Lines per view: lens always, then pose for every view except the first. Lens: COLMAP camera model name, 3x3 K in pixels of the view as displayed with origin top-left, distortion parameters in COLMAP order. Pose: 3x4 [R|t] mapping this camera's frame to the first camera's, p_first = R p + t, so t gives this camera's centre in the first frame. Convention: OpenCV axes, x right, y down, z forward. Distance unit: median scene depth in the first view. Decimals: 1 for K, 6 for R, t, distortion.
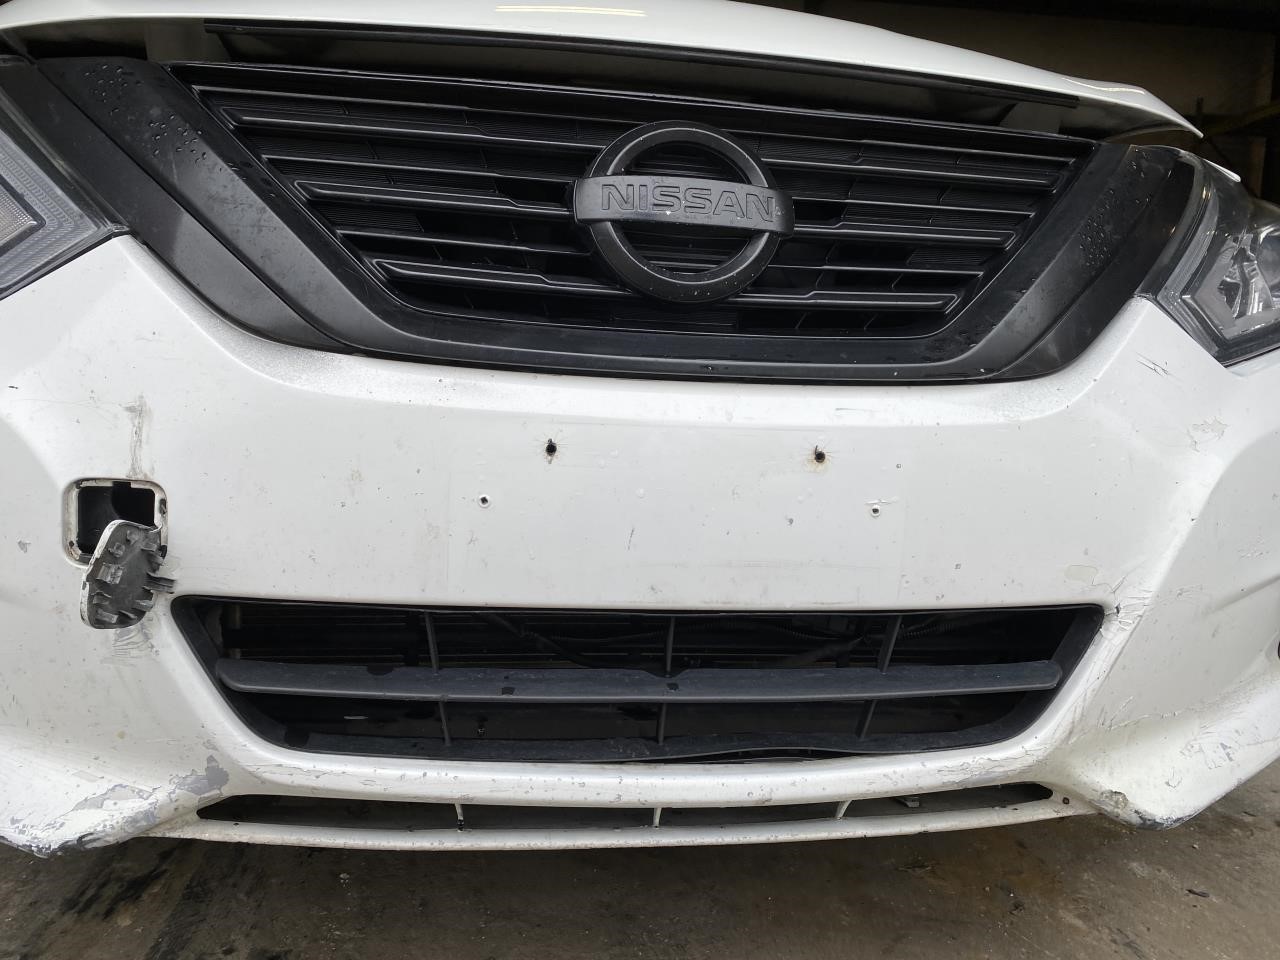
lens RADIAL K [[971.1, 0, 623.7], [0, 971.1, 480.7], [0, 0, 1]] dist [0.010875, -0.002667]
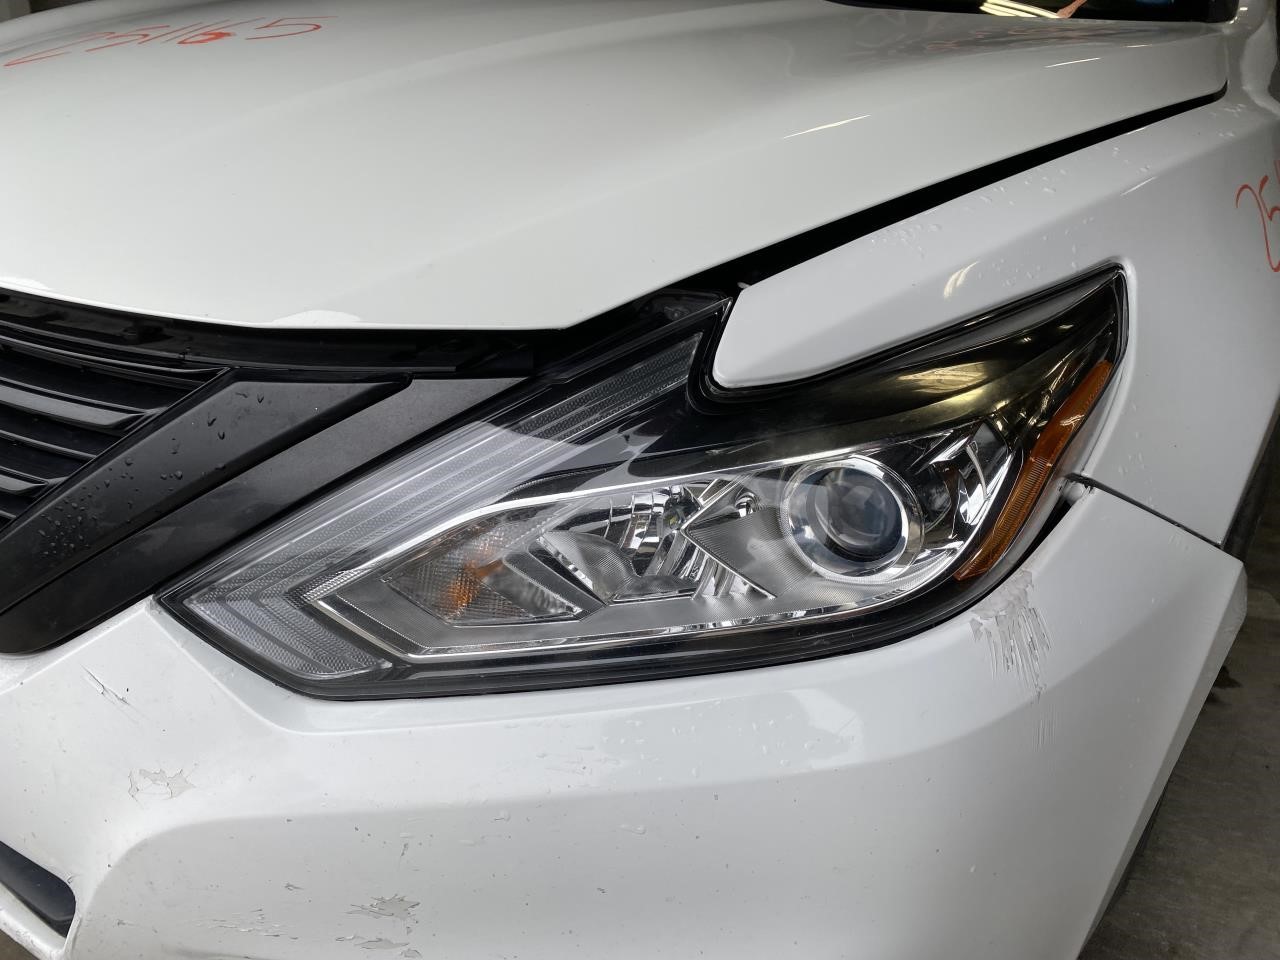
lens RADIAL K [[971.4, 0, 645.7], [0, 971.4, 481.6], [0, 0, 1]] dist [0.010349, -0.005404]
pose [[0.729050, 0.302504, -0.613985, 1.499278], [-0.100393, 0.934594, 0.341257, -0.687537], [0.677058, -0.187153, 0.711734, 0.849535]]
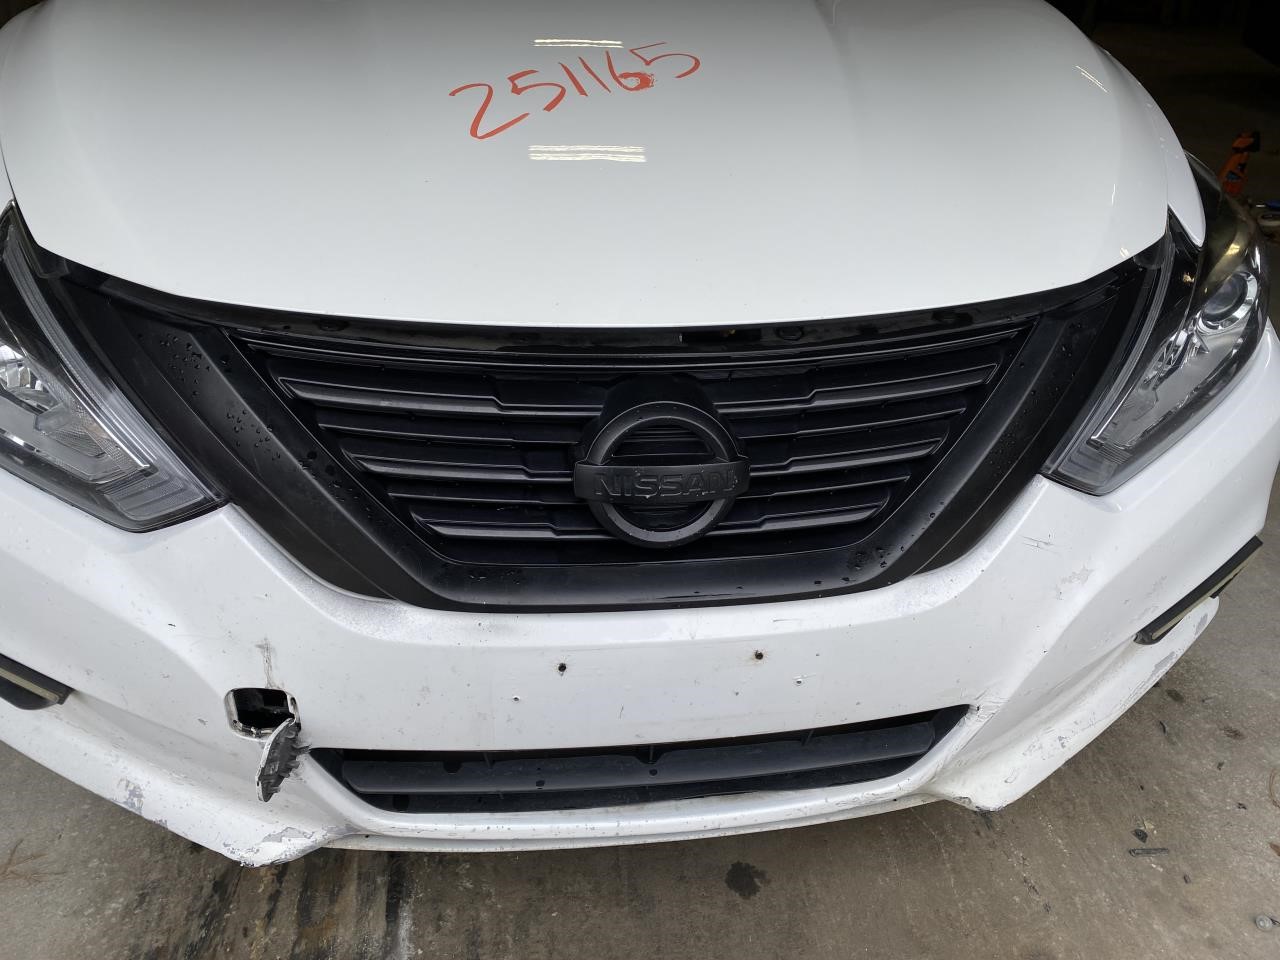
lens RADIAL K [[970.5, 0, 635.4], [0, 970.5, 471.7], [0, 0, 1]] dist [0.010816, -0.004166]
pose [[0.999643, 0.002323, -0.026626, 0.063023], [0.009001, 0.908760, 0.417222, -0.825343], [0.025166, -0.417312, 0.908415, -0.137033]]
